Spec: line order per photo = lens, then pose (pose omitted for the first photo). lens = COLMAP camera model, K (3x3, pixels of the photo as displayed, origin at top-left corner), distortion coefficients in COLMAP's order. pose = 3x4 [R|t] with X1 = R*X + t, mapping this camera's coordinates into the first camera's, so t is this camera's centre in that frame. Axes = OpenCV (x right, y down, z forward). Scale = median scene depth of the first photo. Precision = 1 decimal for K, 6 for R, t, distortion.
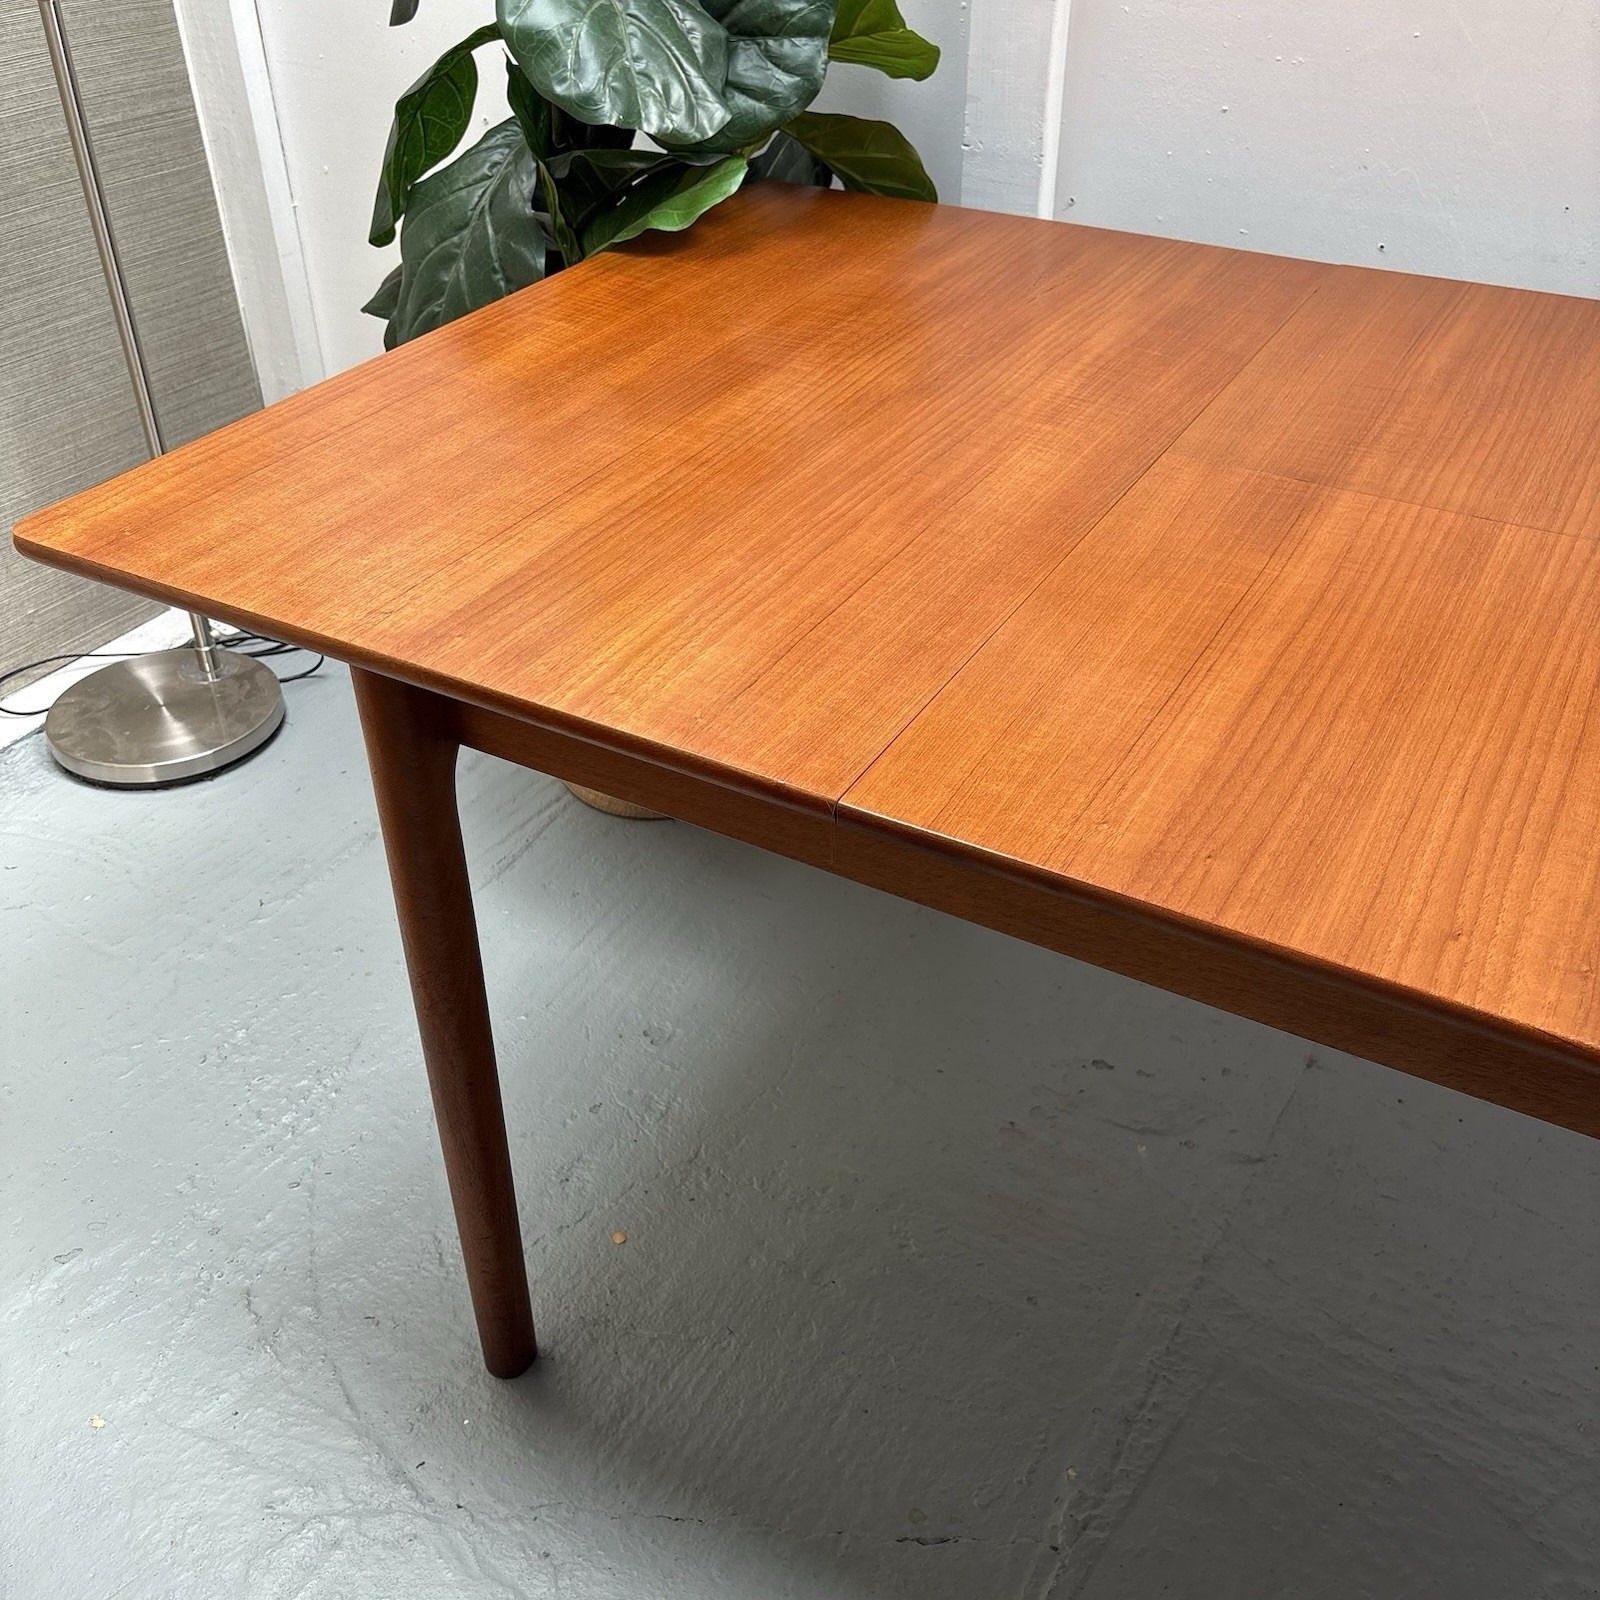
lens RADIAL K [[1629.6, 0, 797.9], [0, 1629.6, 797.4], [0, 0, 1]] dist [0.019112, 0.000000]
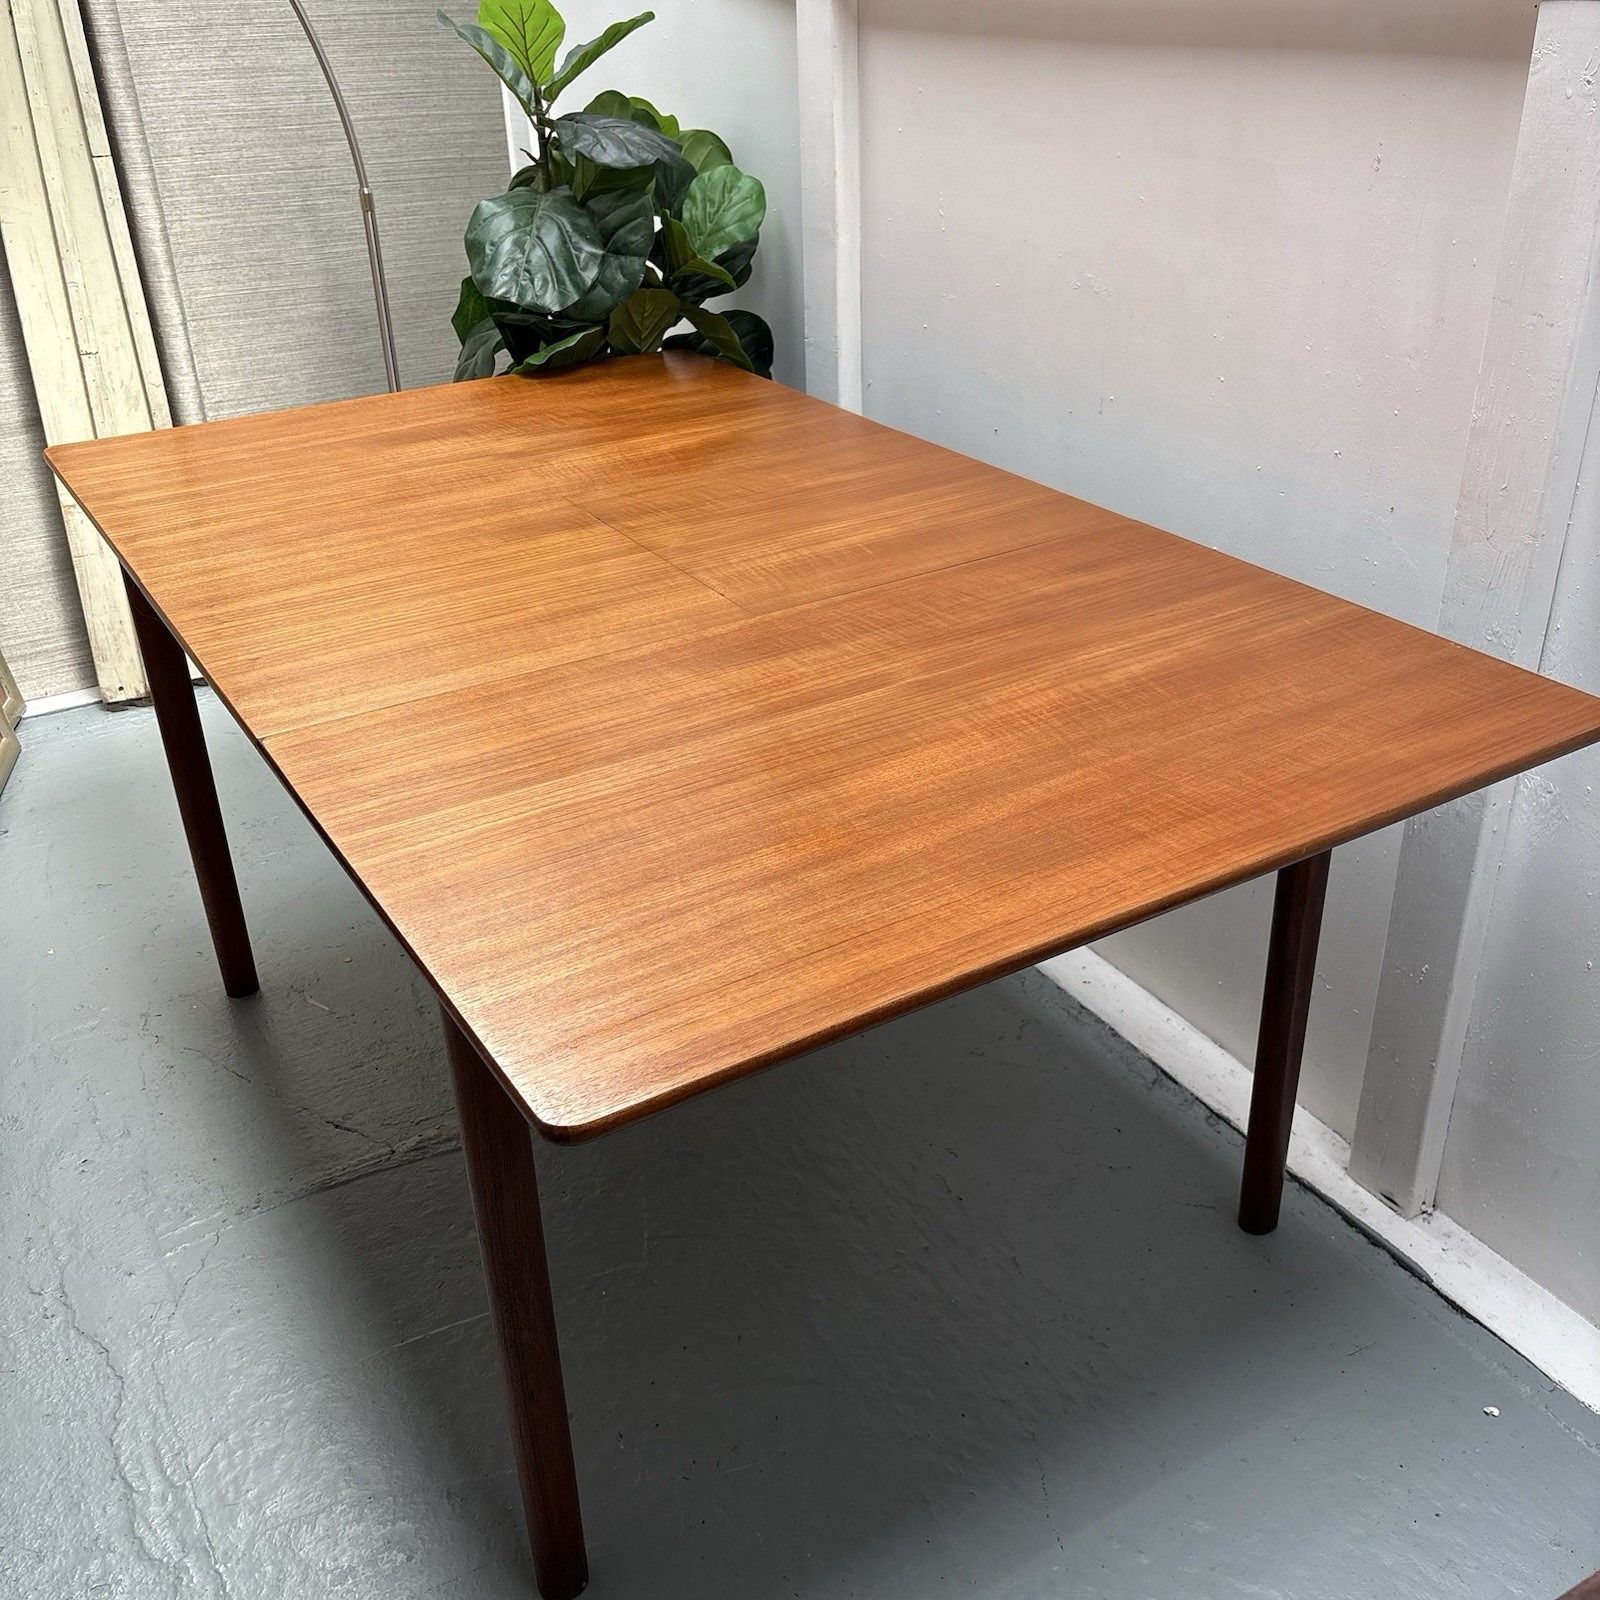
lens RADIAL K [[1629.6, 0, 796.3], [0, 1629.6, 800.6], [0, 0, 1]] dist [0.019112, 0.000000]
pose [[0.868987, 0.212069, -0.447089, 1.098587], [-0.261610, 0.963809, -0.051313, 0.102090], [0.420026, 0.161553, 0.893017, -0.317865]]
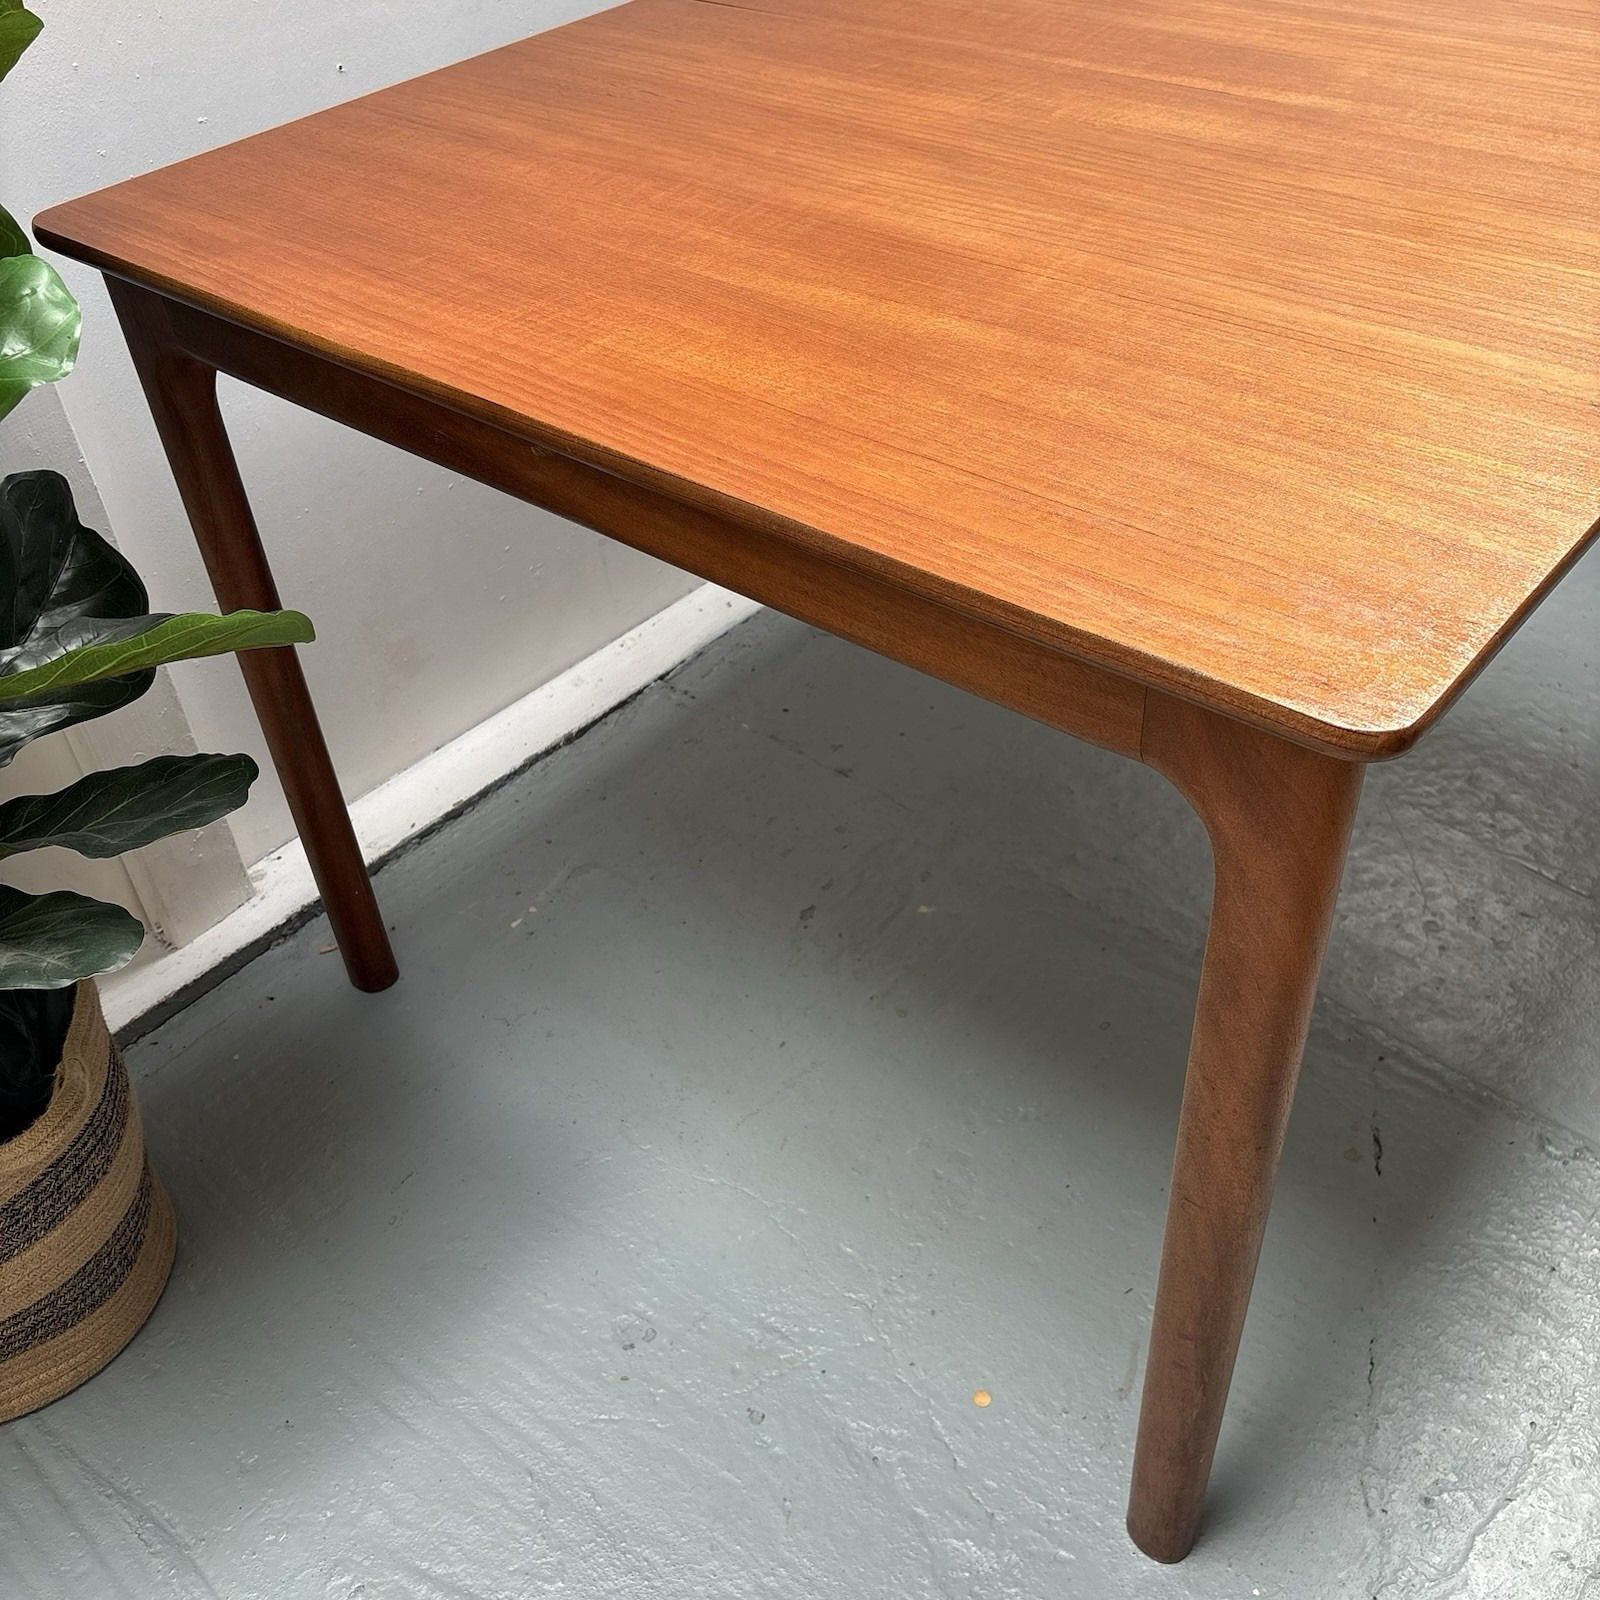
lens RADIAL K [[1629.6, 0, 791.7], [0, 1629.6, 807.9], [0, 0, 1]] dist [0.019112, 0.000000]
pose [[0.196499, -0.647040, 0.736700, -0.460406], [0.616509, 0.665776, 0.420307, -0.311900], [-0.762433, 0.371592, 0.529731, 0.547330]]
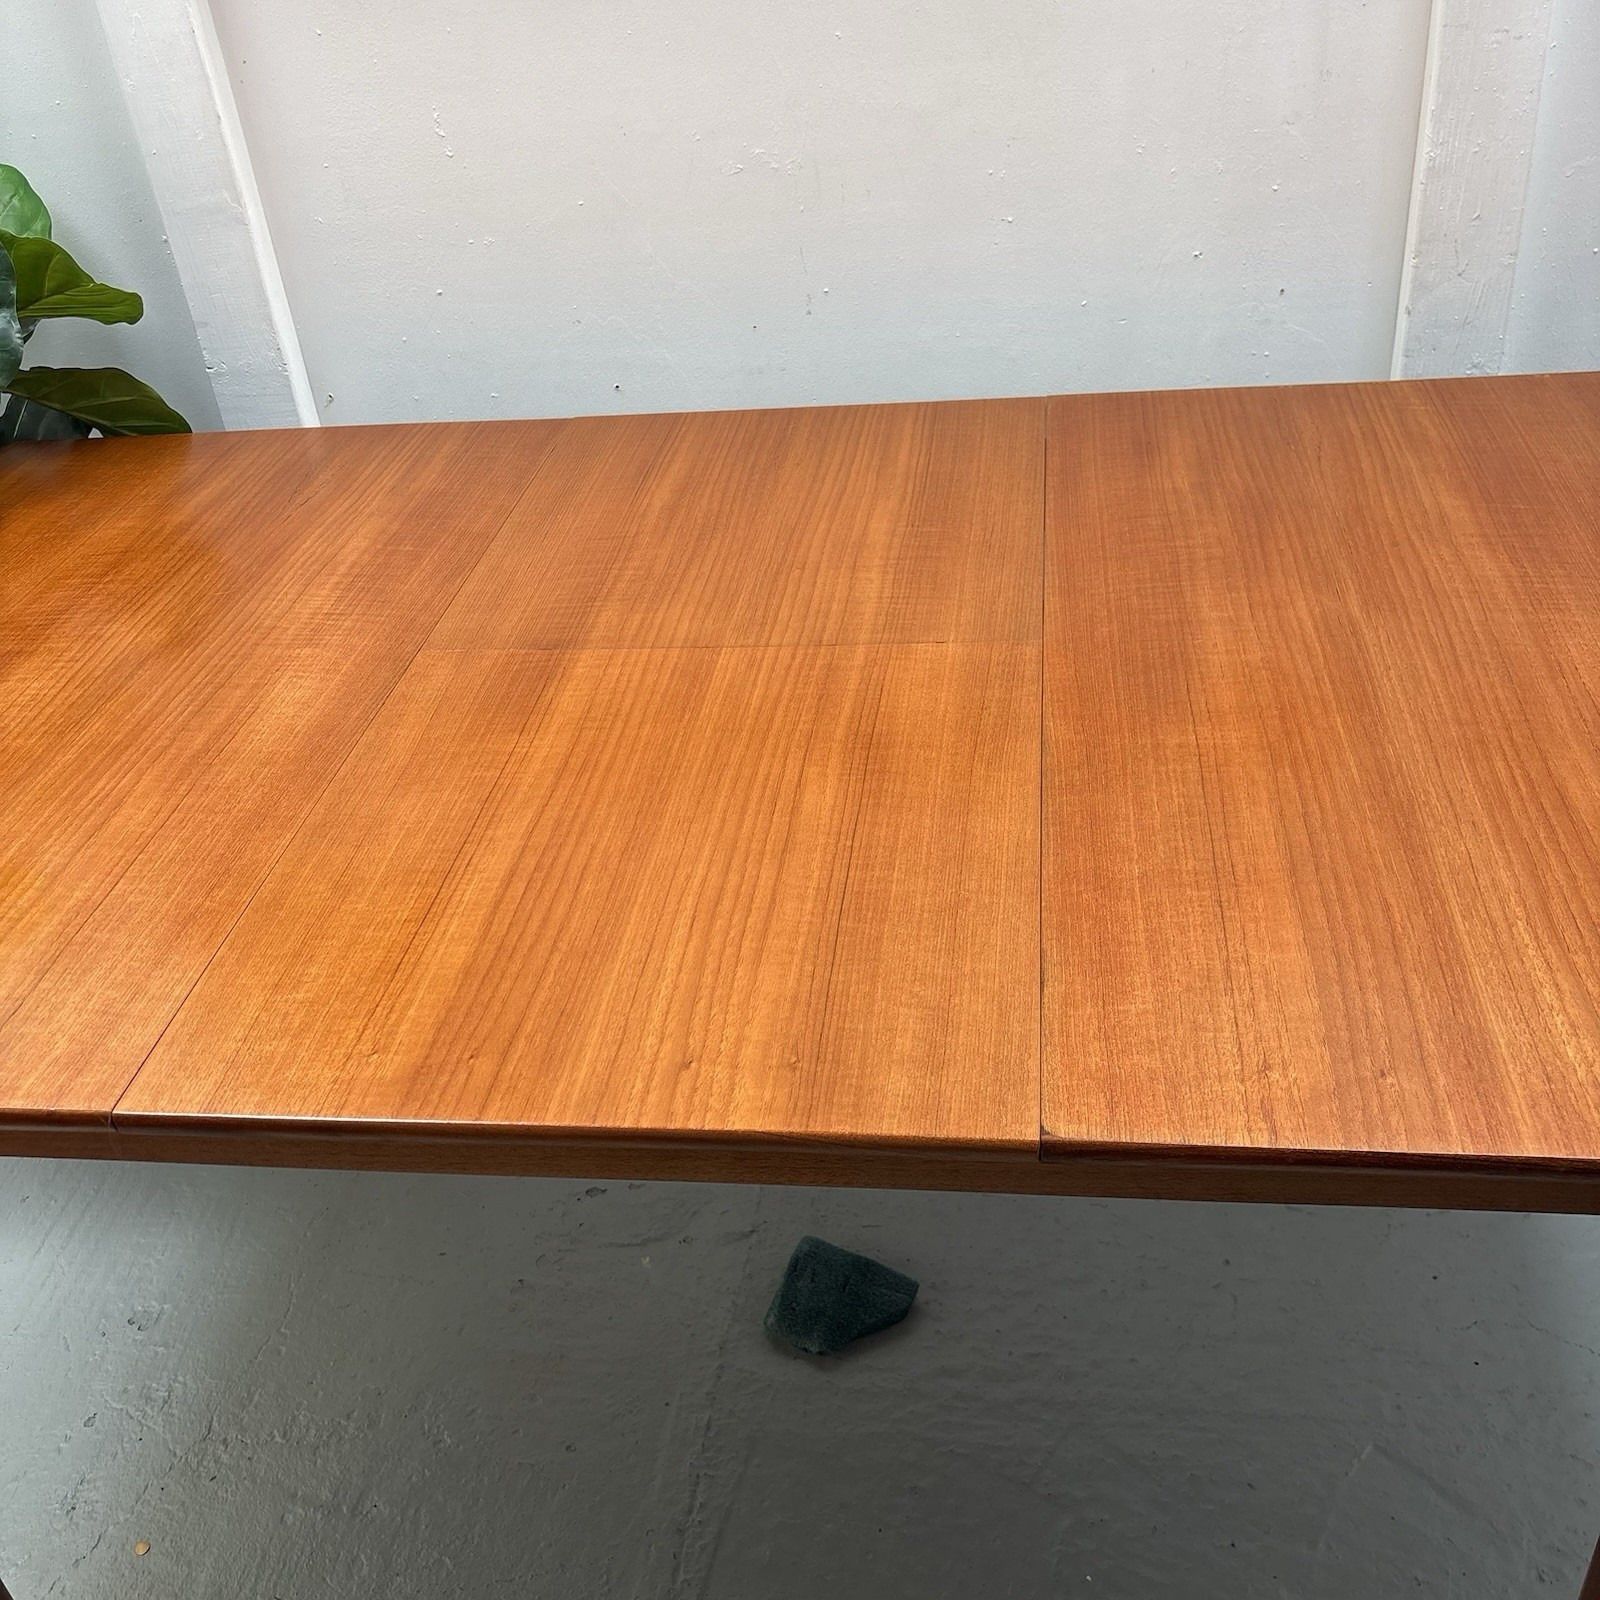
lens RADIAL K [[1629.6, 0, 796.2], [0, 1629.6, 810.2], [0, 0, 1]] dist [0.019112, 0.000000]
pose [[0.924536, -0.273824, 0.265053, 0.123331], [0.286330, 0.958089, -0.008958, -0.028605], [-0.251491, 0.084175, 0.964192, -0.063050]]
